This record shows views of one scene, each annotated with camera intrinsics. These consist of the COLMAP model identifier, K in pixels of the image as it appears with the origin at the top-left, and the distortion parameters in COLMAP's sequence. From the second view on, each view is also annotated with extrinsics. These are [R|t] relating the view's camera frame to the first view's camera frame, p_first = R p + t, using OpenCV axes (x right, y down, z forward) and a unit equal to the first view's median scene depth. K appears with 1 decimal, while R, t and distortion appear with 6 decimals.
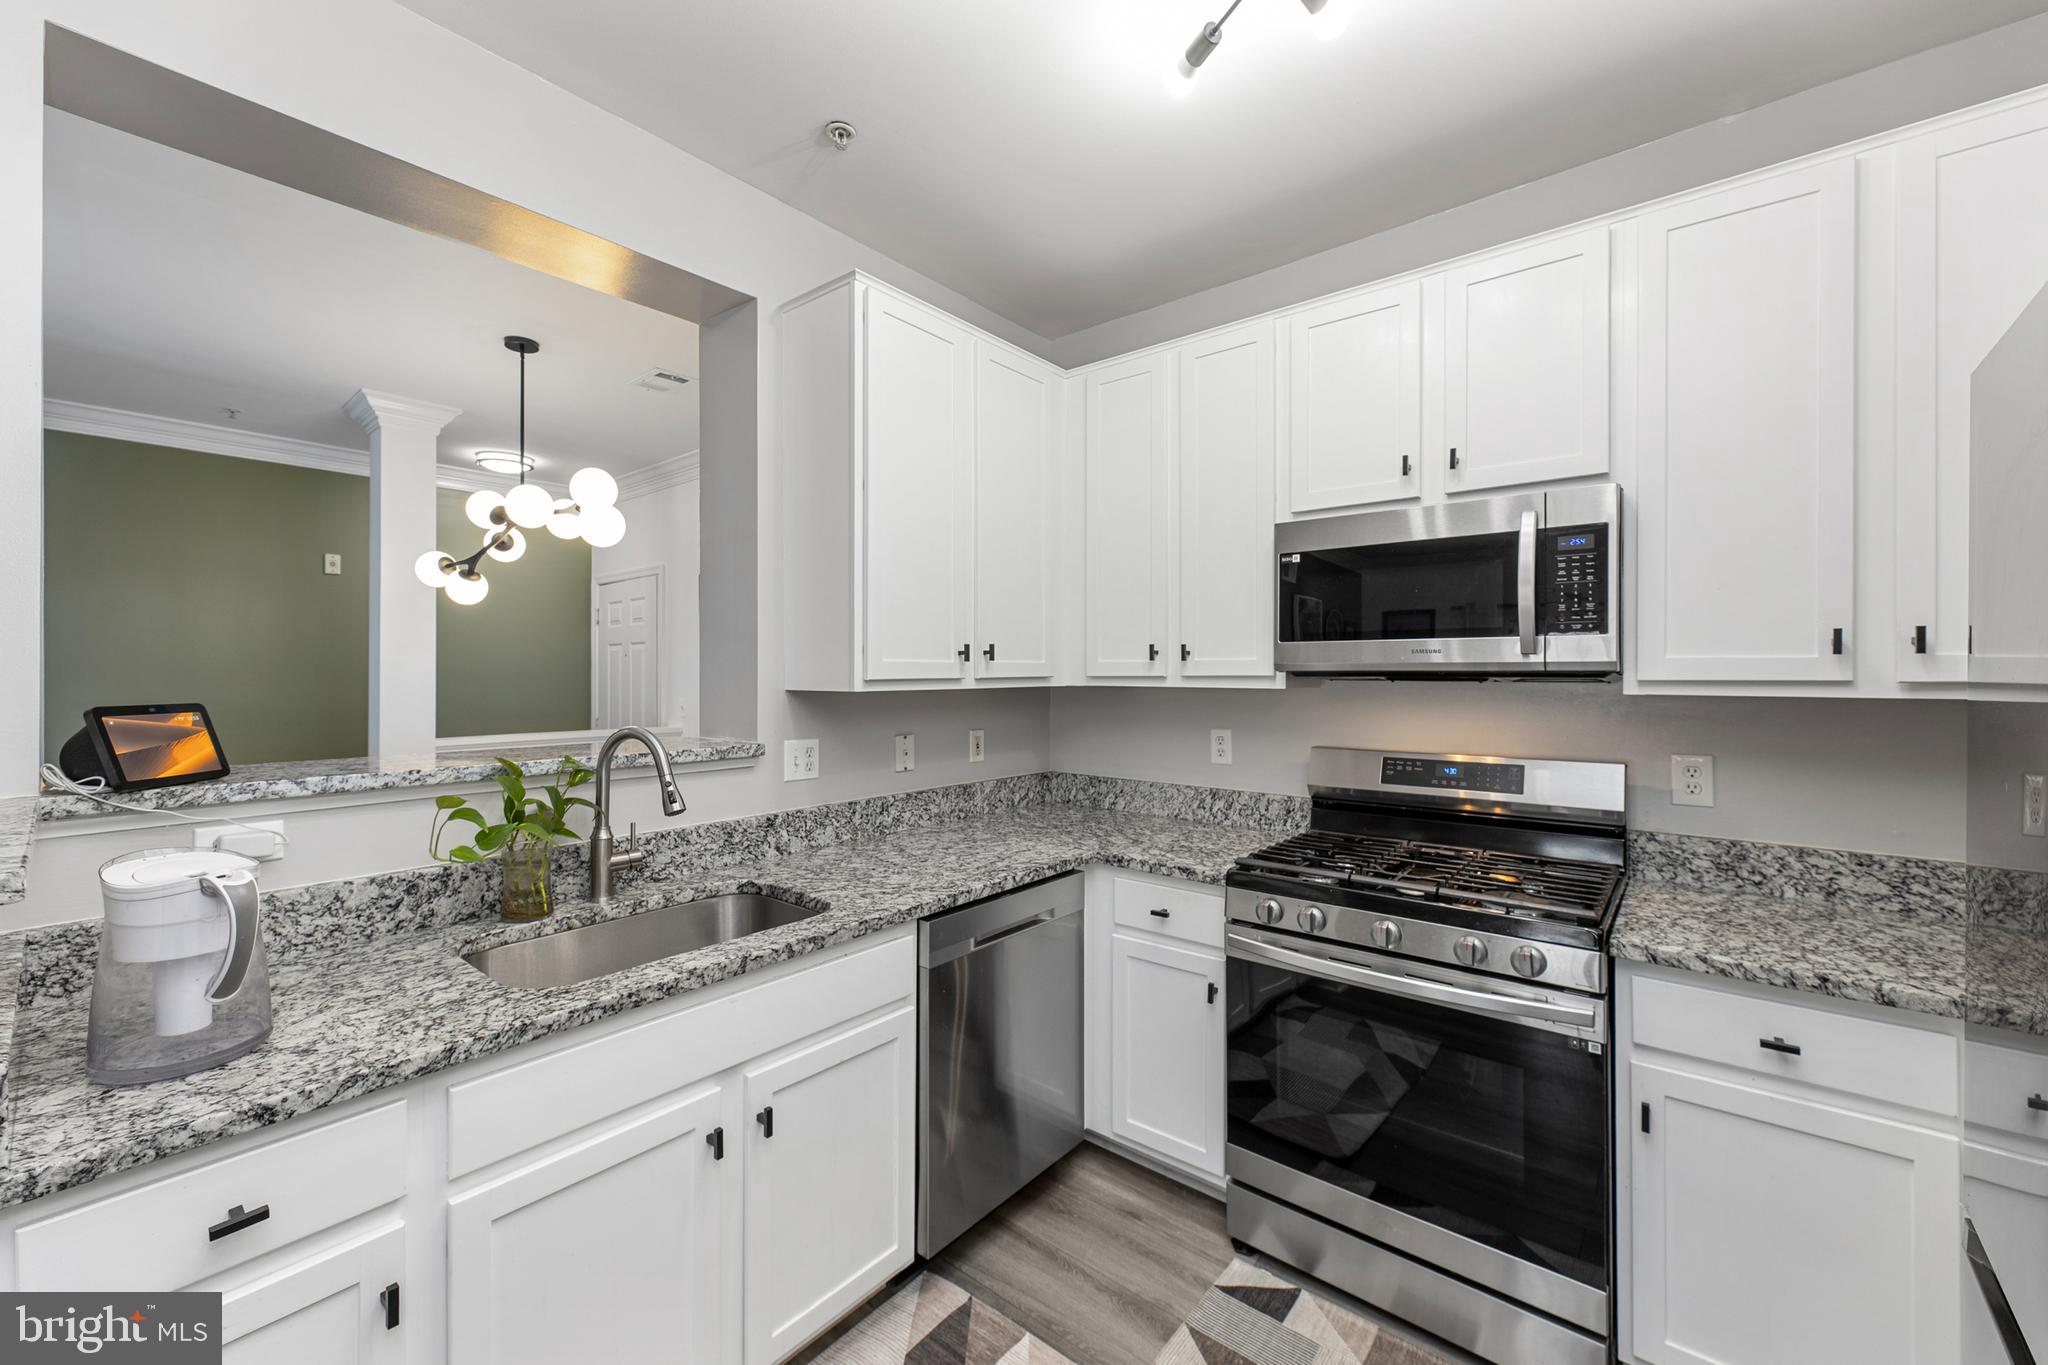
lens RADIAL K [[809.2, 0, 1017.9], [0, 809.2, 672.9], [0, 0, 1]] dist [0.002771, -0.000046]
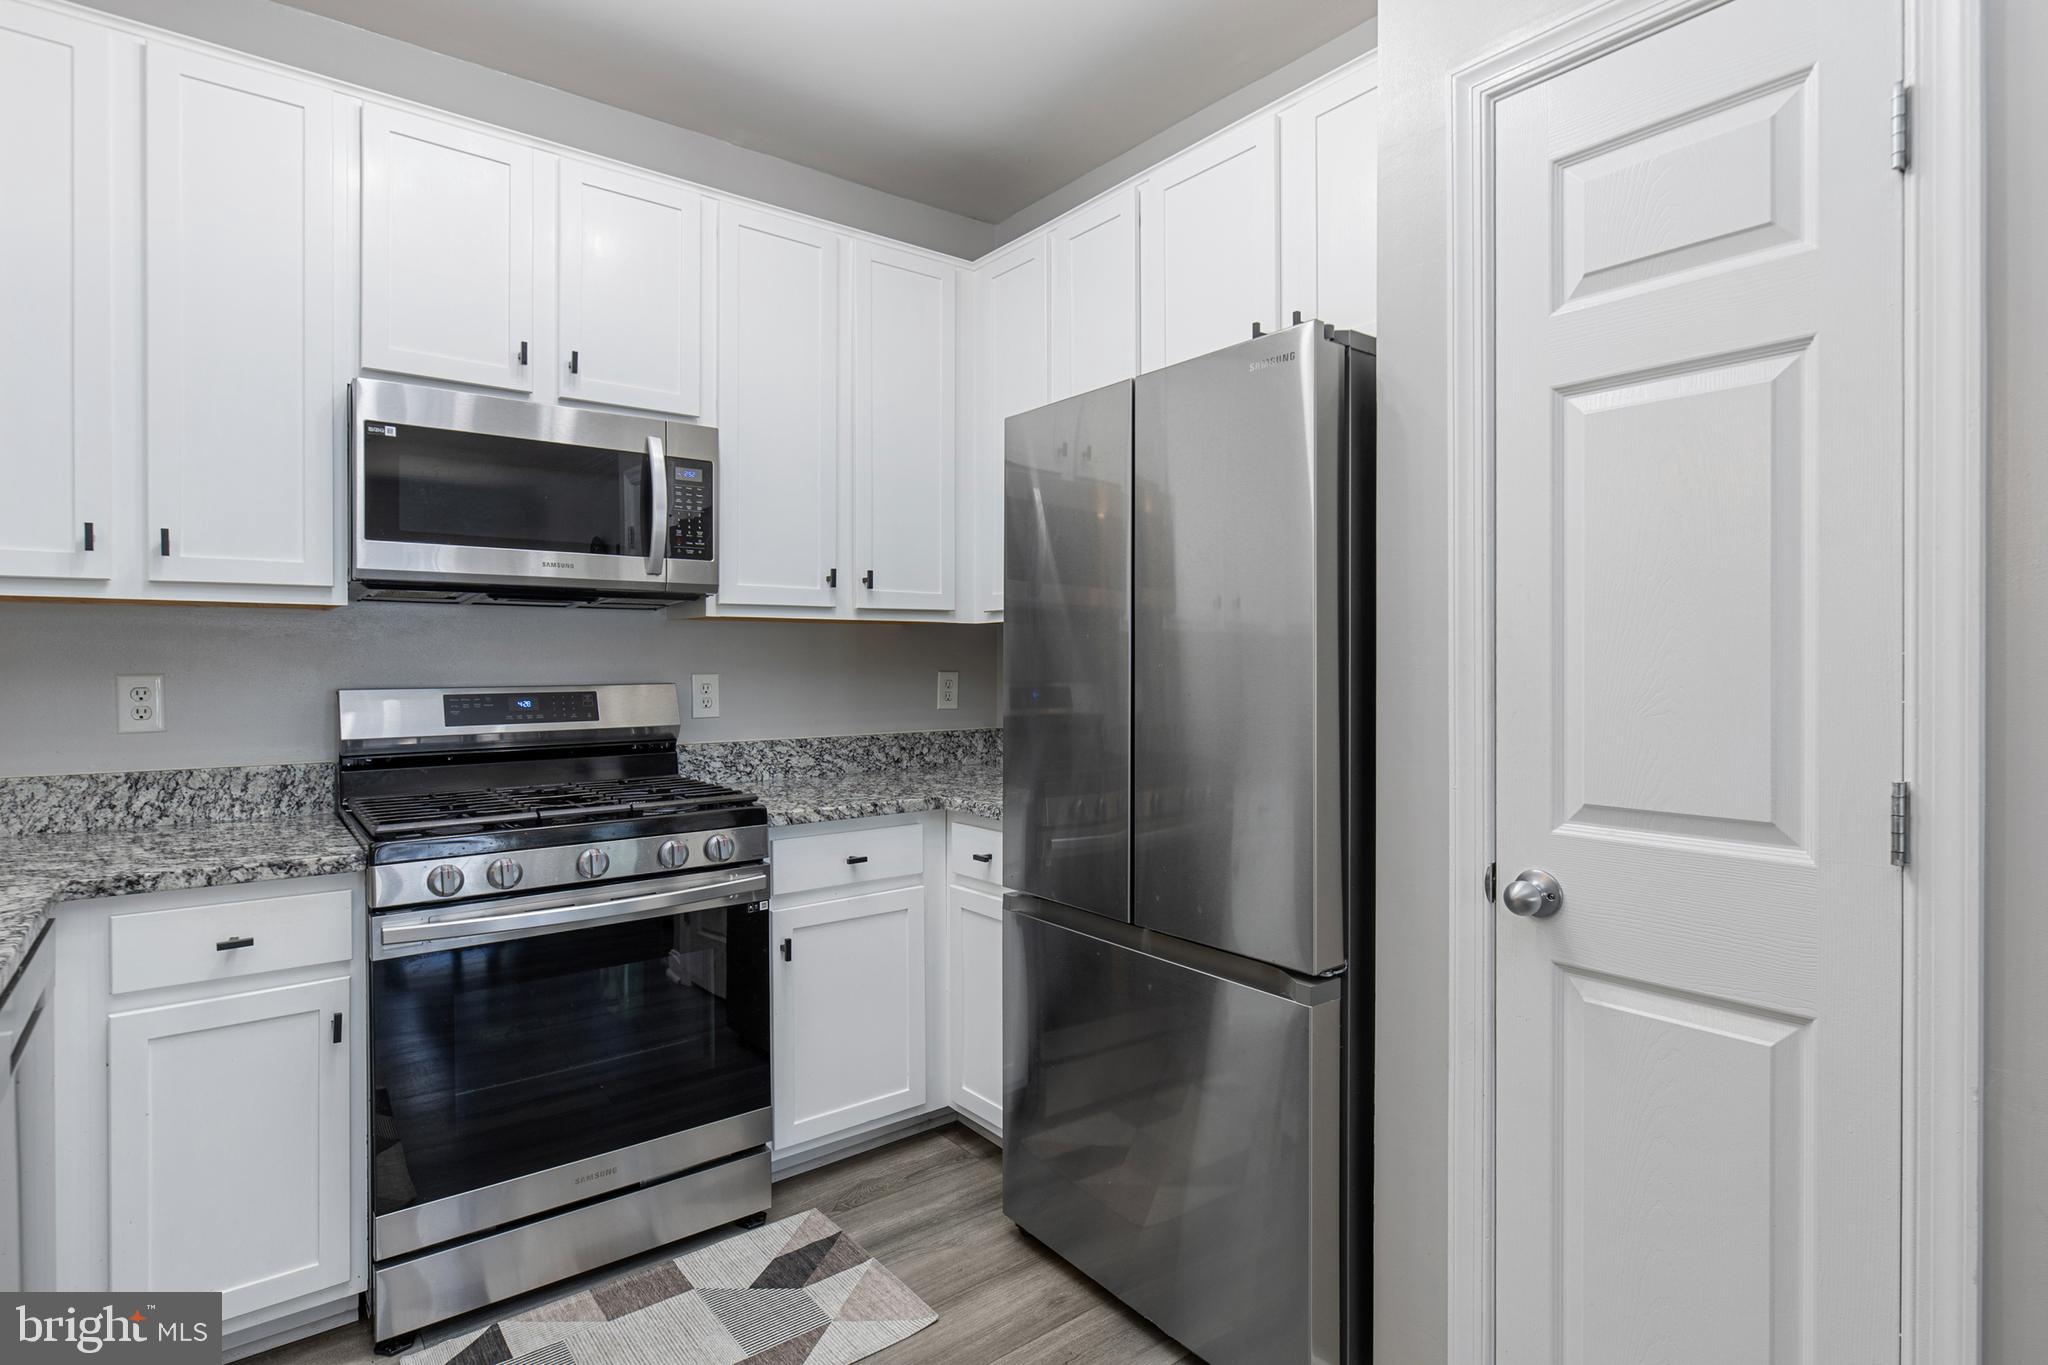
lens RADIAL K [[1035.8, 0, 1024.7], [0, 1035.8, 663.9], [0, 0, 1]] dist [-0.014635, -0.000244]
pose [[0.203164, -0.003729, 0.979138, -0.548115], [0.000774, 0.999993, 0.003648, 0.083757], [-0.979144, 0.000017, 0.203166, 0.256000]]
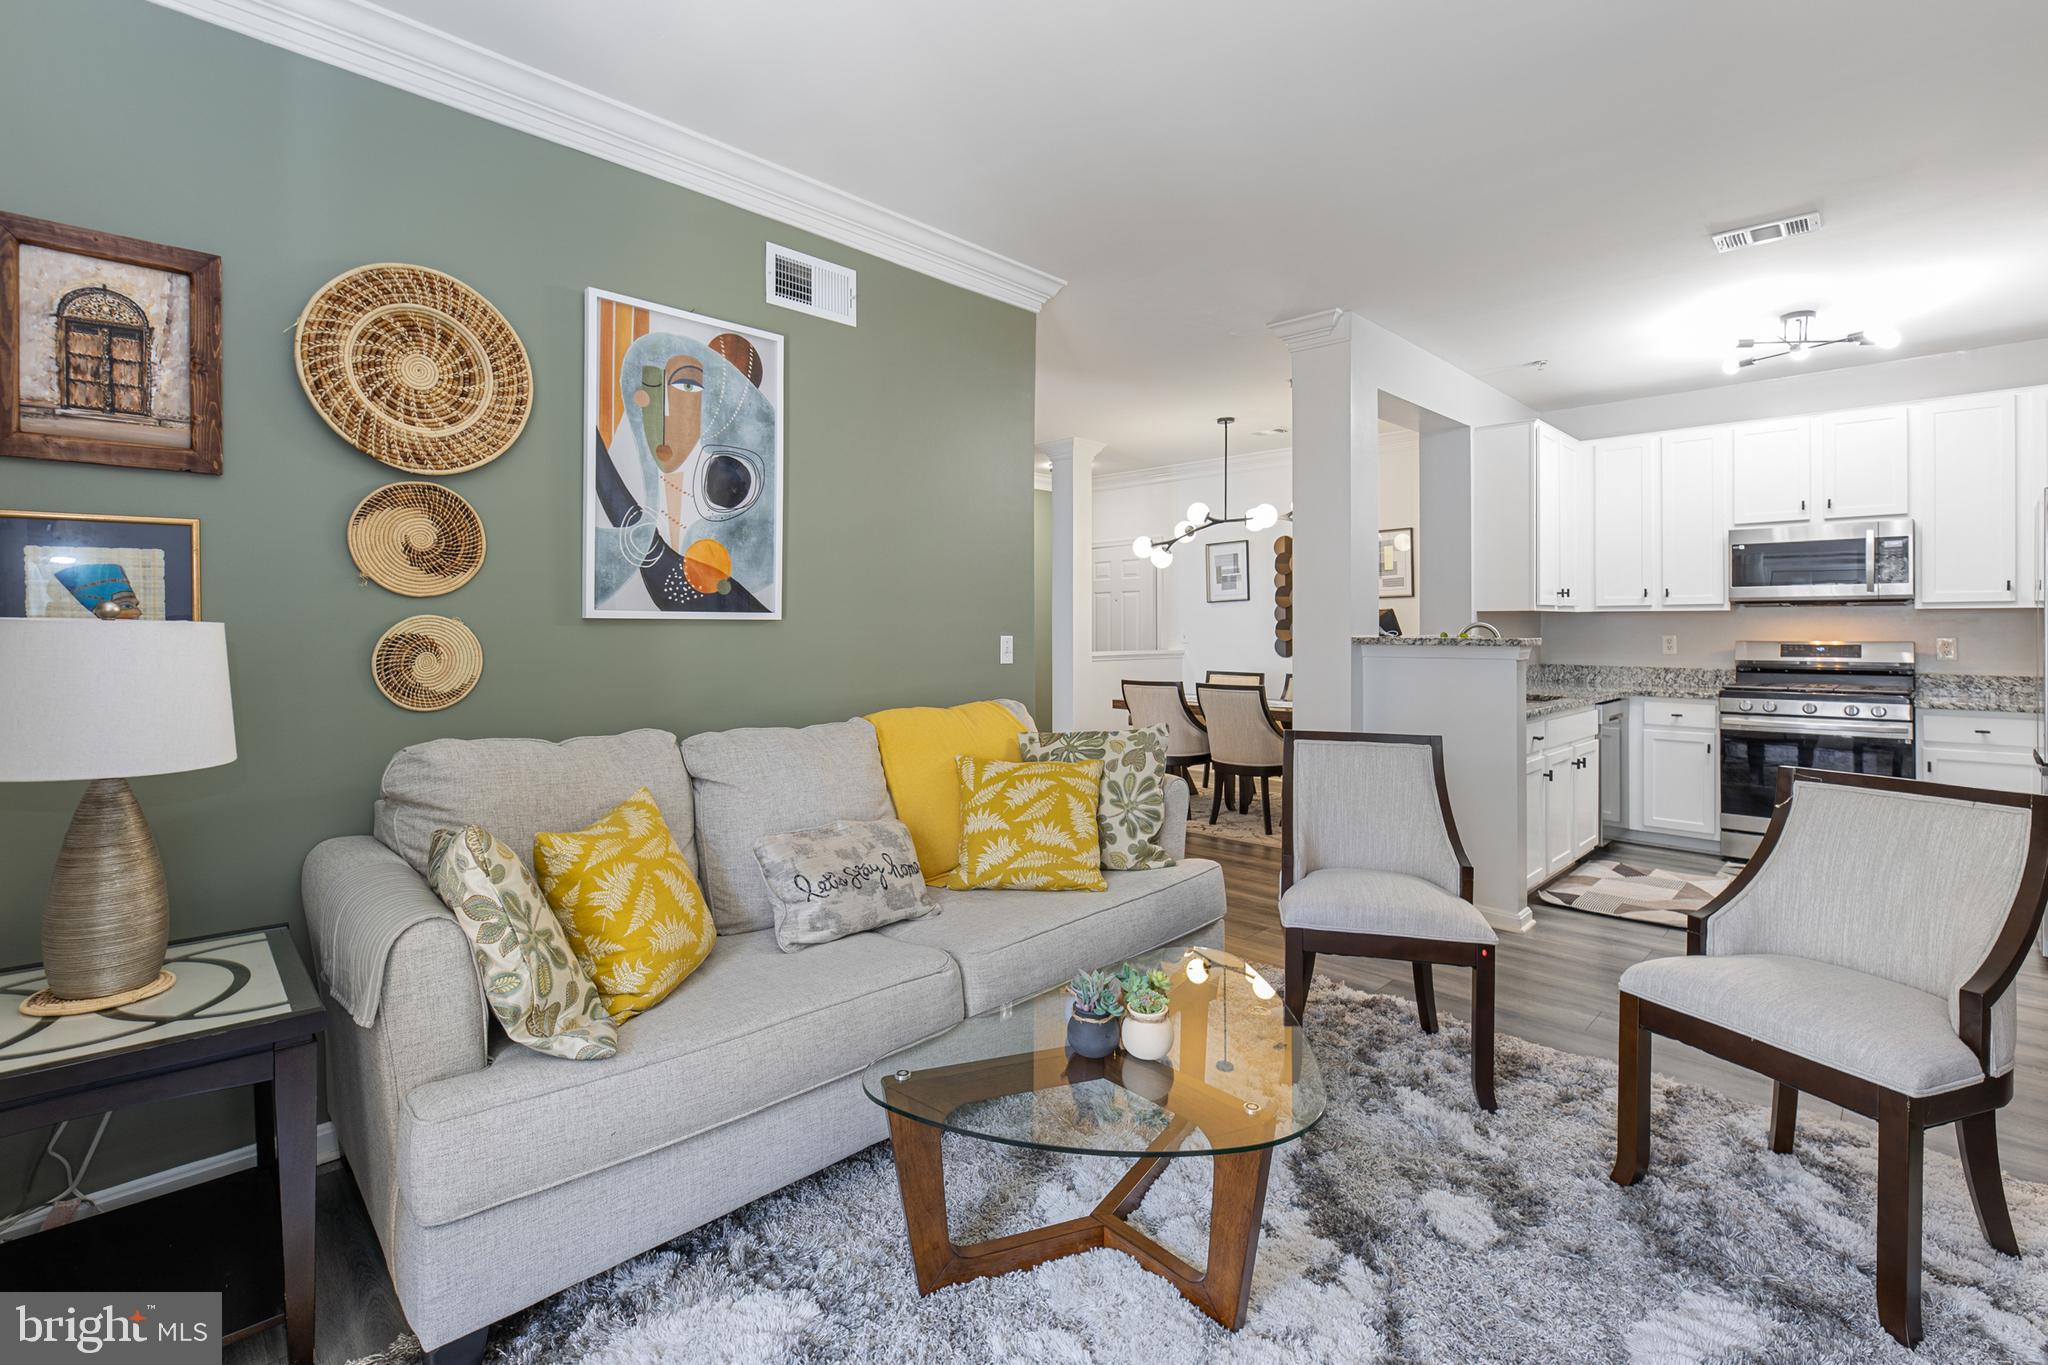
lens RADIAL K [[927.1, 0, 1023.9], [0, 927.1, 624.3], [0, 0, 1]] dist [-0.000943, -0.000278]
pose [[0.996675, 0.000310, -0.081485, -1.495767], [-0.000758, 0.999985, -0.005471, 0.082899], [0.081482, 0.005515, 0.996660, -1.751705]]
